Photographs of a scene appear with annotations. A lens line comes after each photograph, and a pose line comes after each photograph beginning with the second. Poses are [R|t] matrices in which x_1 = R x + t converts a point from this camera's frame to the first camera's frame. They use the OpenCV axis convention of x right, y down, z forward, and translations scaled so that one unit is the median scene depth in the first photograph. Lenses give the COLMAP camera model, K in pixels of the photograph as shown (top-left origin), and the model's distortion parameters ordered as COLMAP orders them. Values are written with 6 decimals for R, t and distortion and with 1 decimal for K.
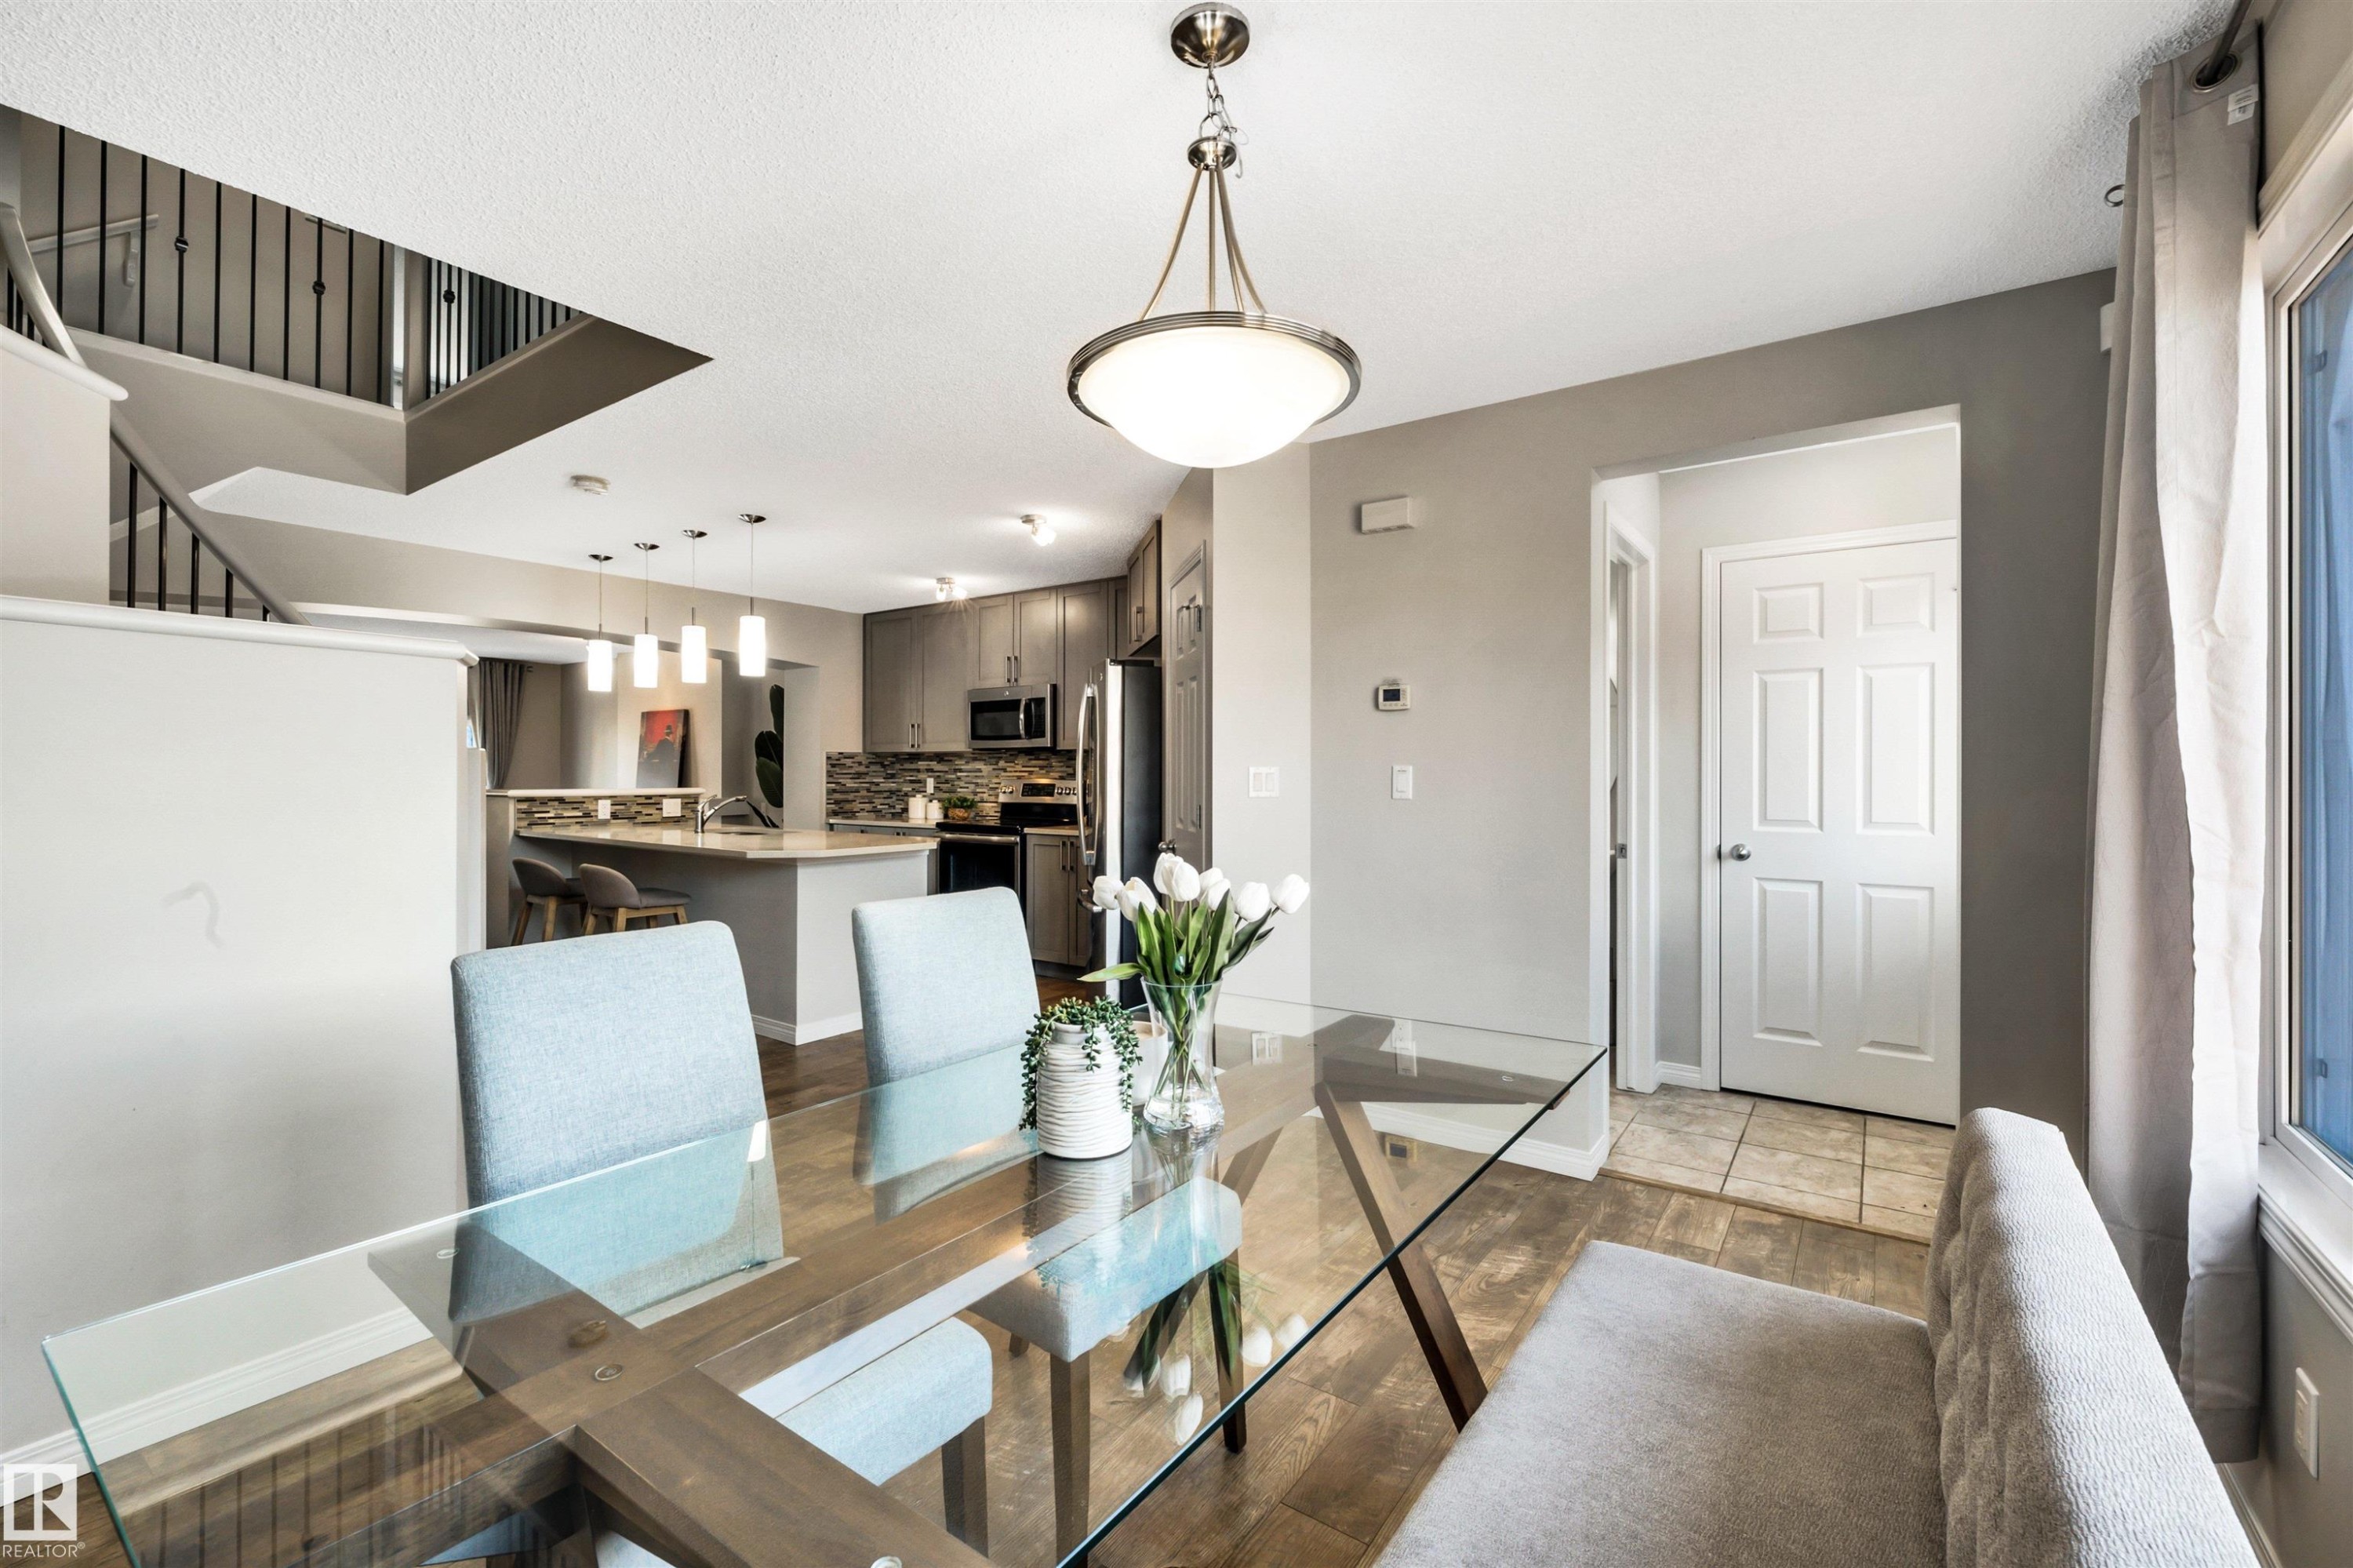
lens RADIAL K [[1001.4, 0, 1152.2], [0, 1001.4, 782.2], [0, 0, 1]] dist [0.001179, -0.000344]
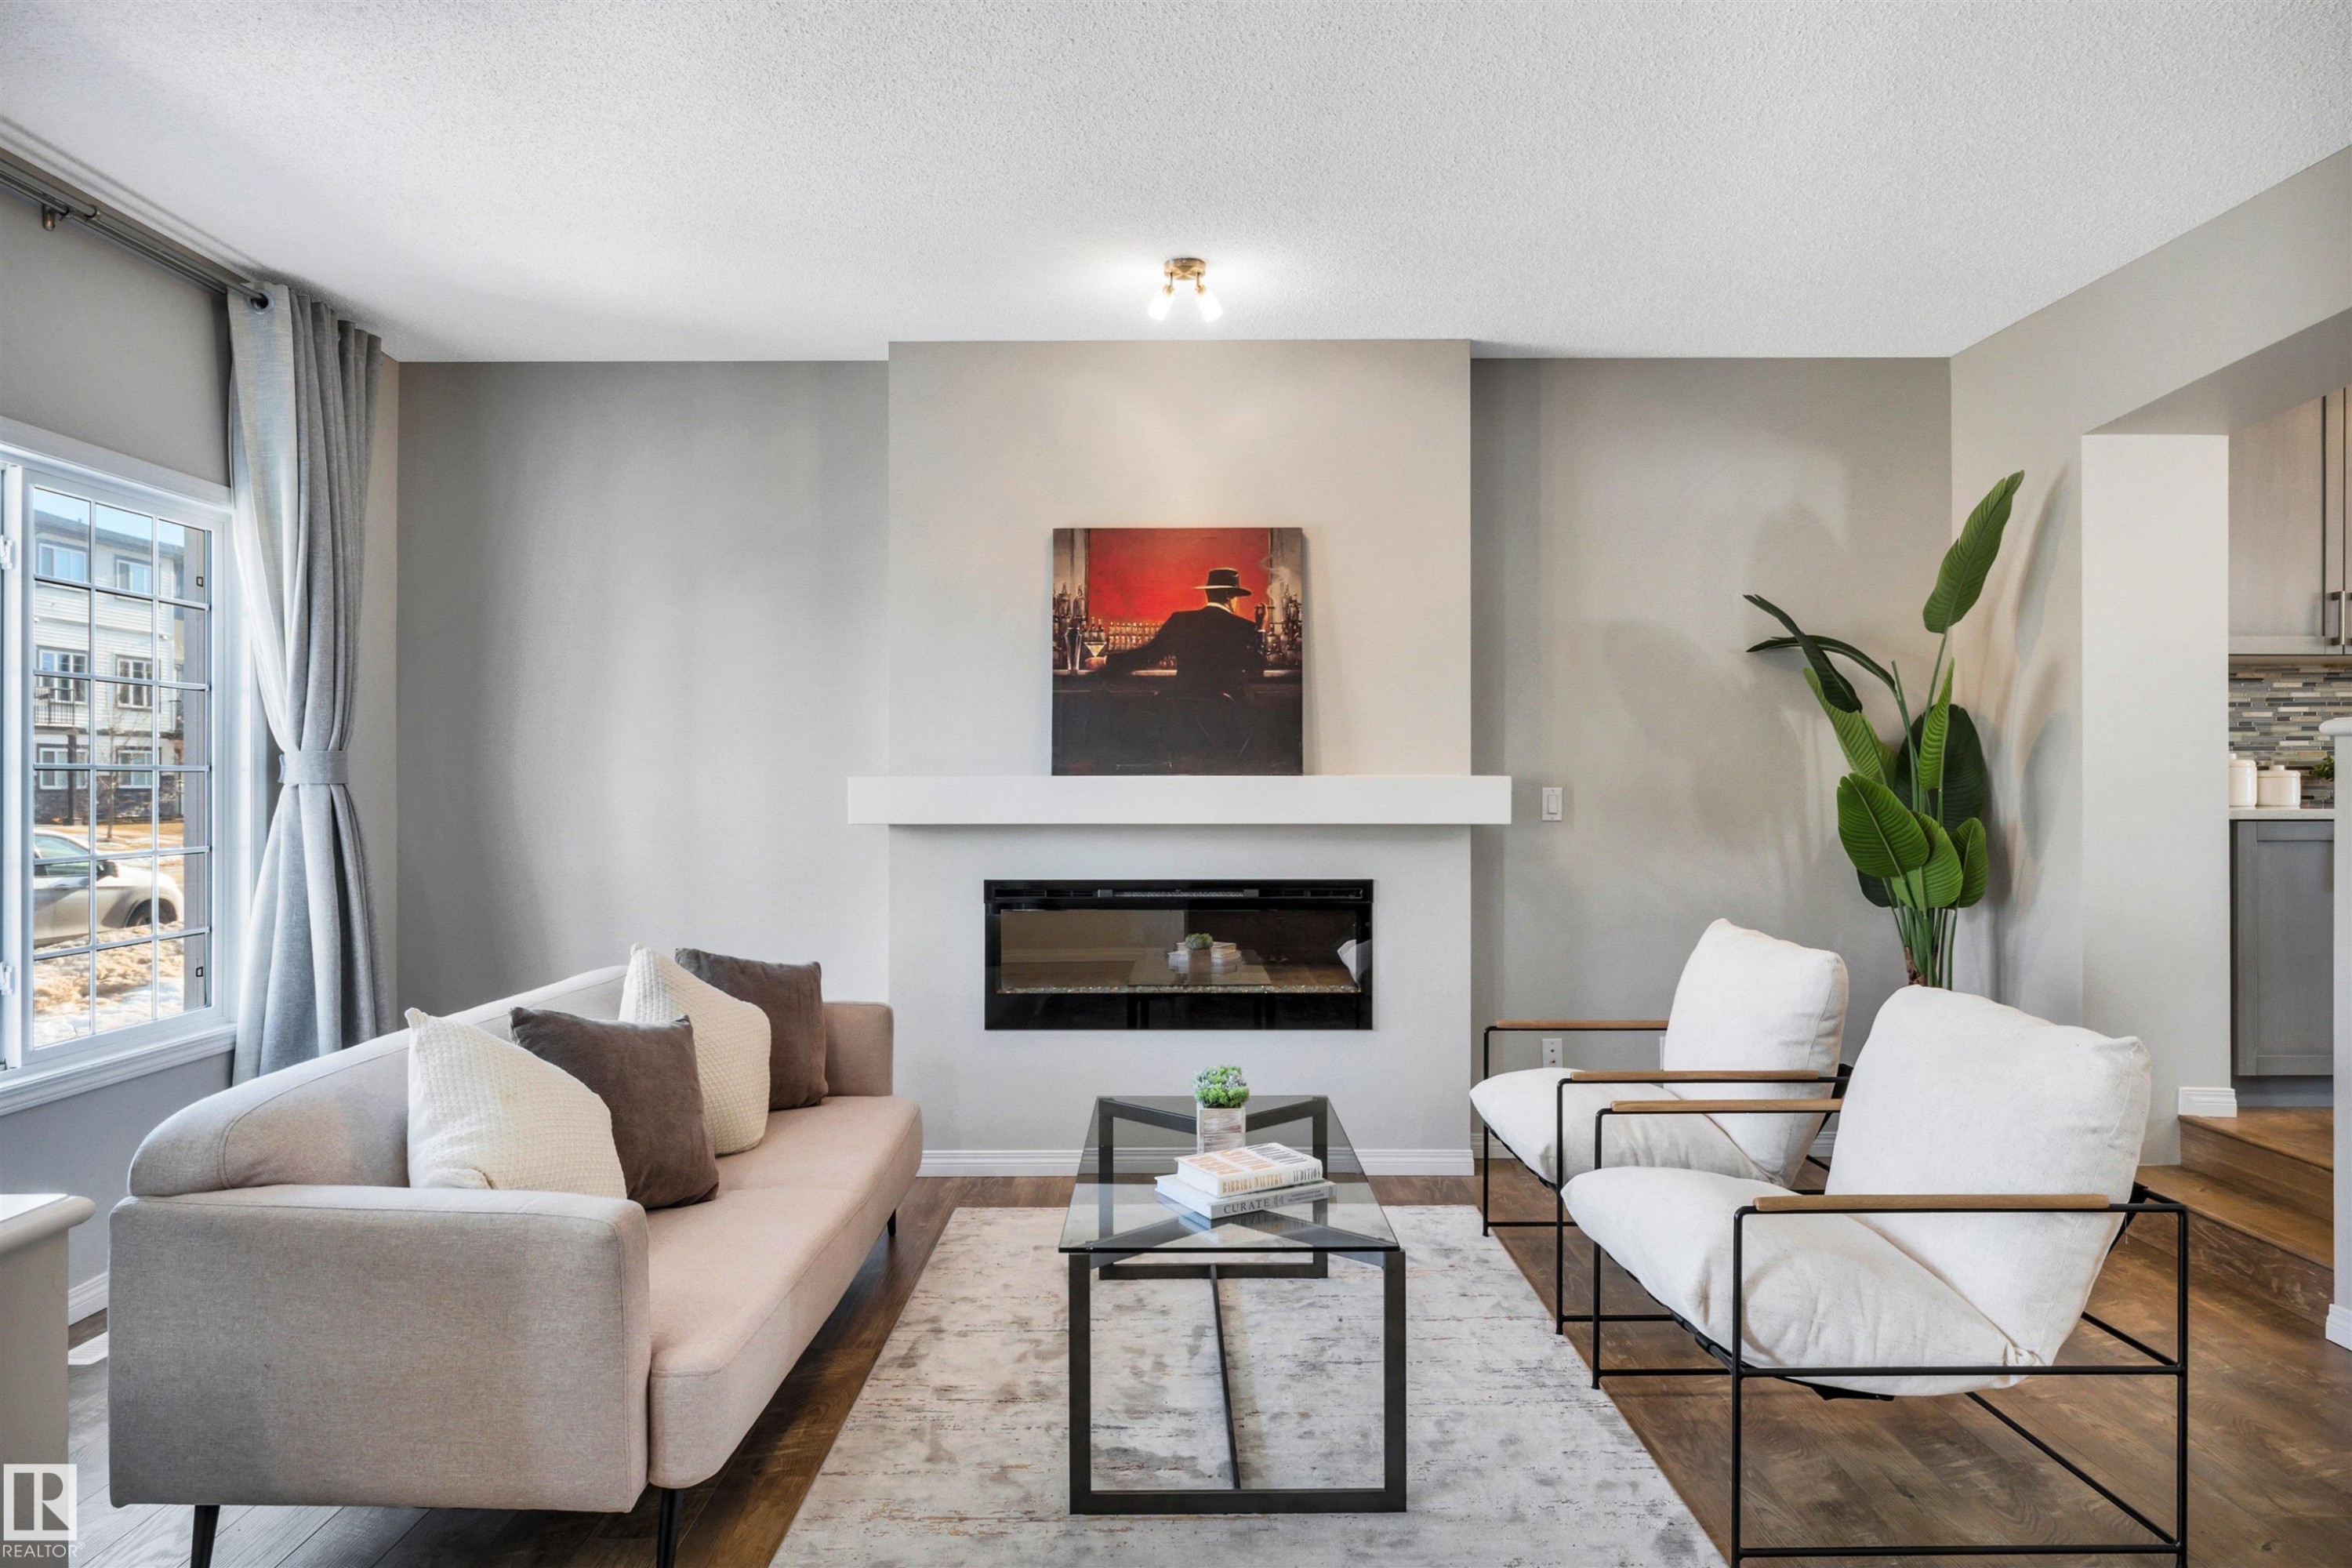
lens RADIAL K [[1268.9, 0, 1158.2], [0, 1268.9, 770.8], [0, 0, 1]] dist [-0.005006, -0.001332]
pose [[0.818016, 0.002328, 0.575190, -1.085629], [0.006465, 0.999891, -0.013240, 0.028060], [-0.575159, 0.014549, 0.817912, 0.927038]]
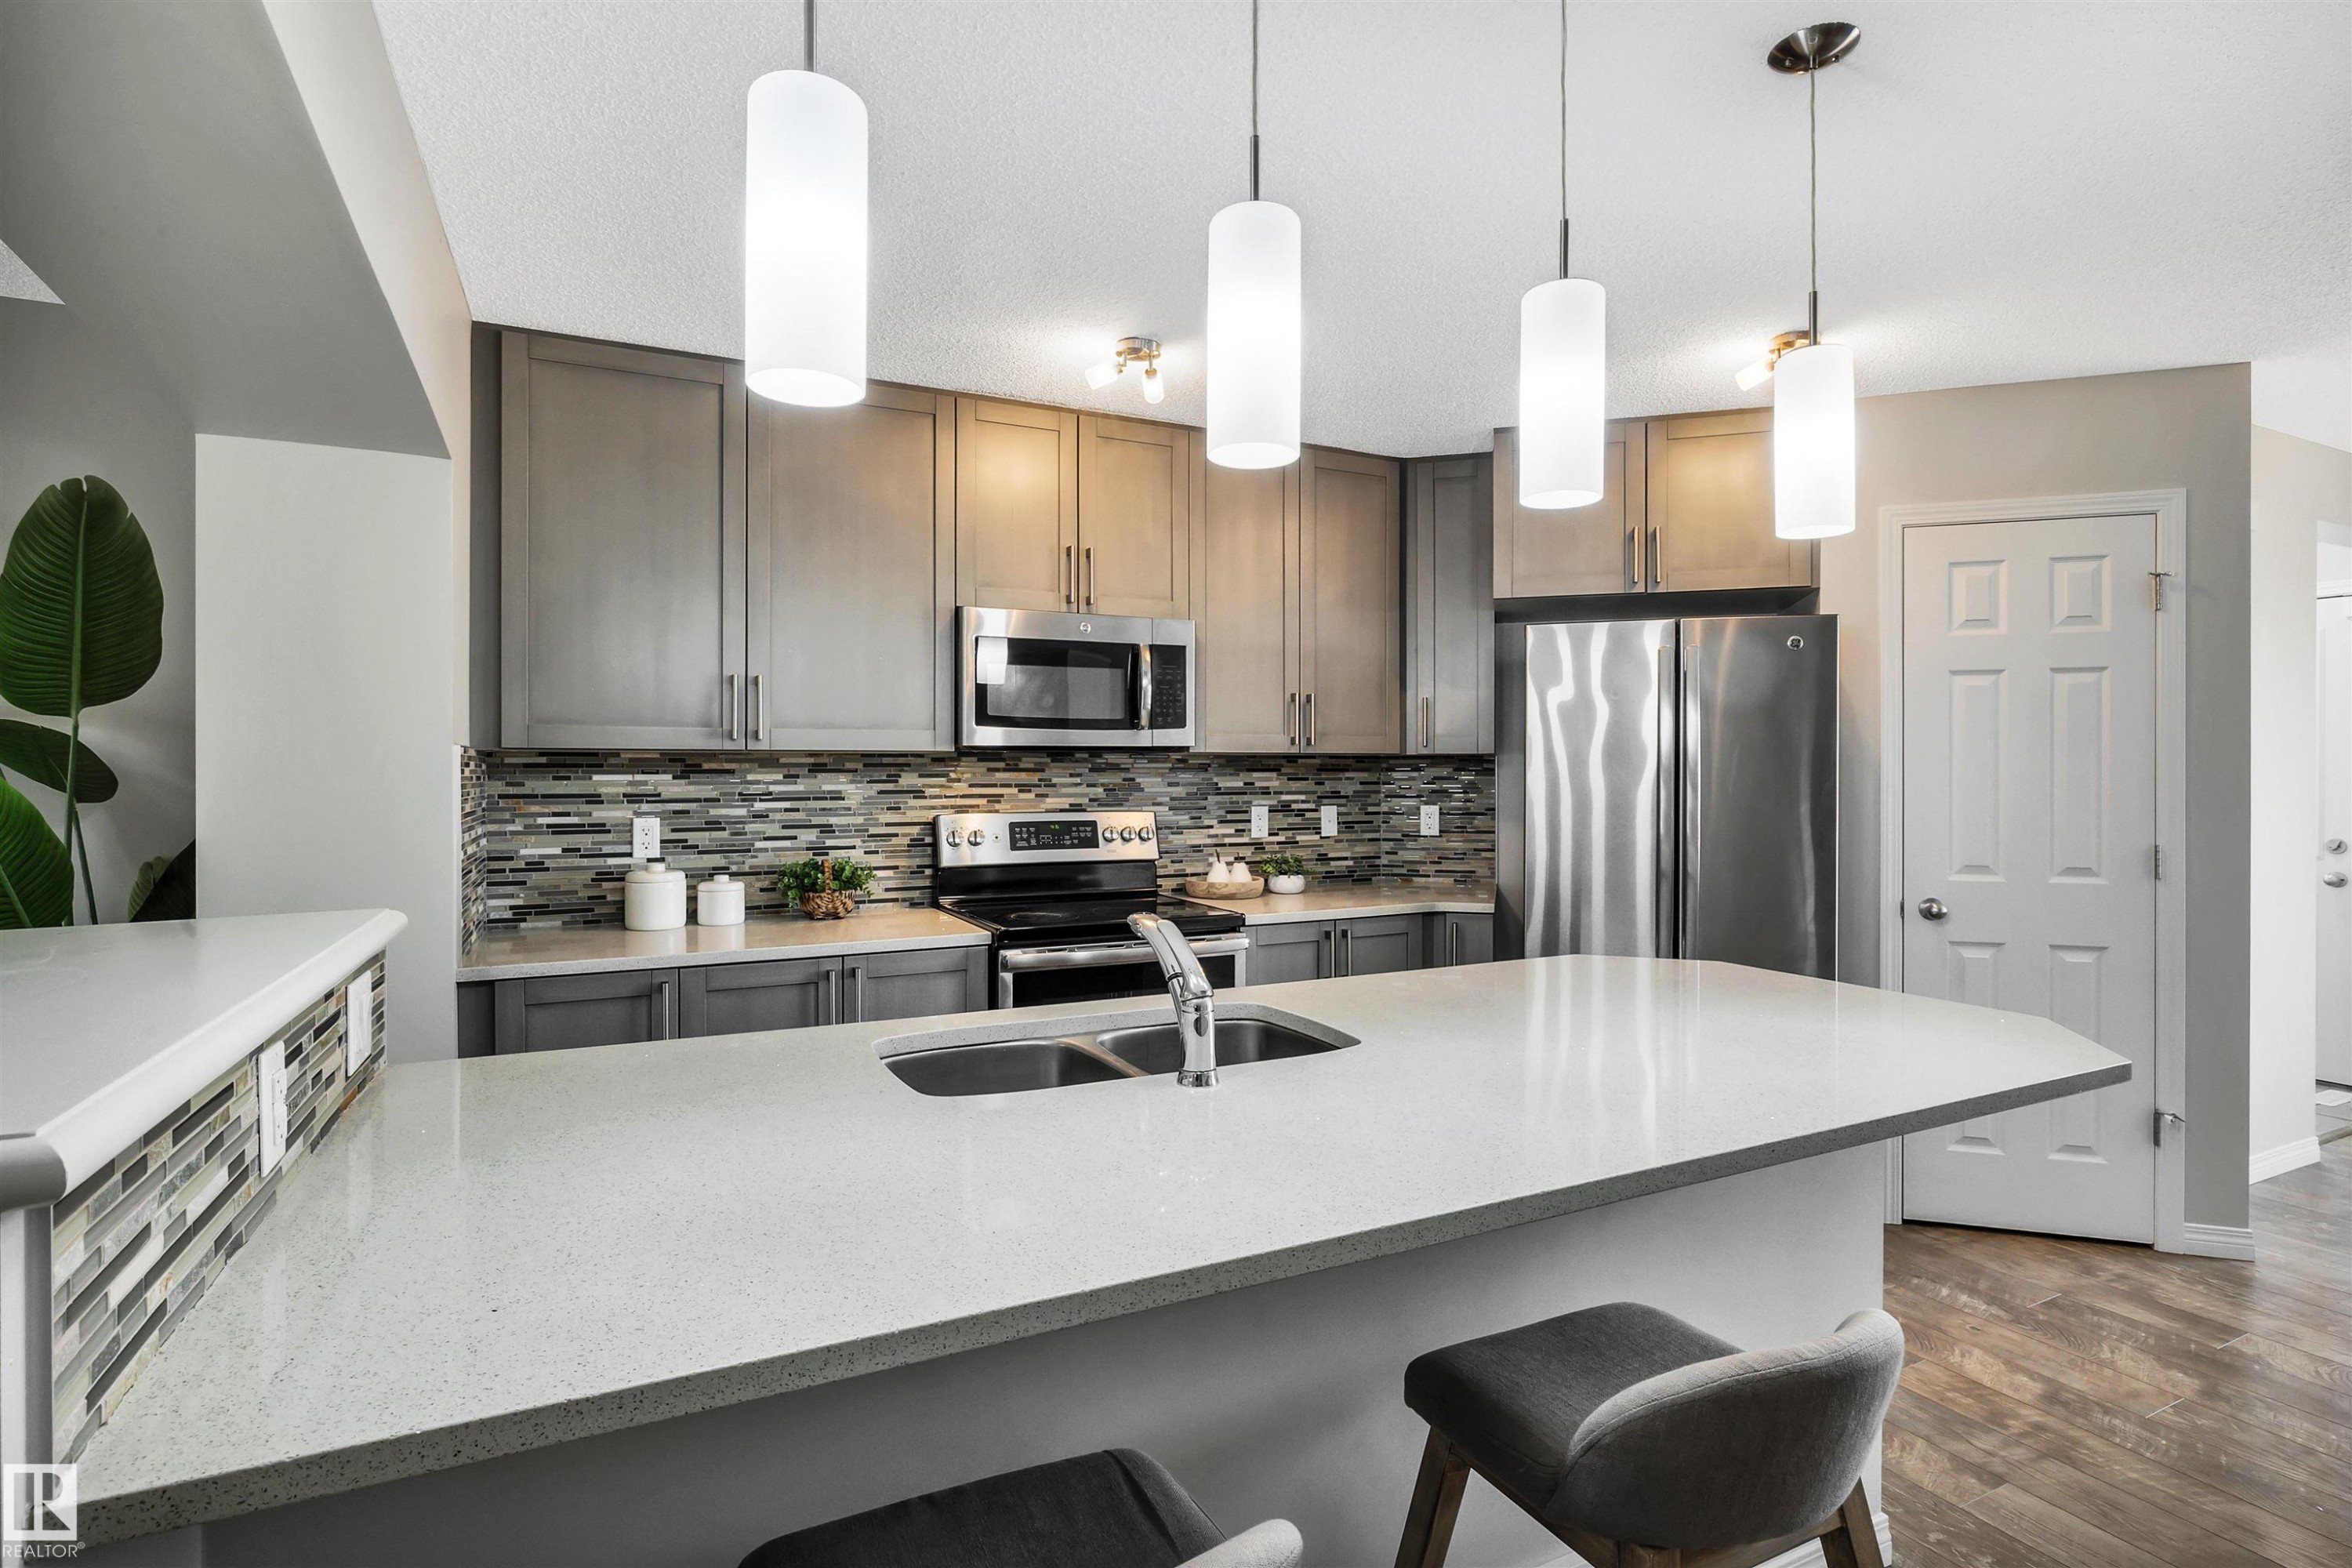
lens RADIAL K [[1125.1, 0, 1161.1], [0, 1125.1, 777.0], [0, 0, 1]] dist [-0.004322, -0.000886]
pose [[0.463560, -0.009736, 0.886012, -0.585957], [0.010042, 0.999933, 0.005734, -0.023161], [-0.886009, 0.006239, 0.463627, 0.731554]]
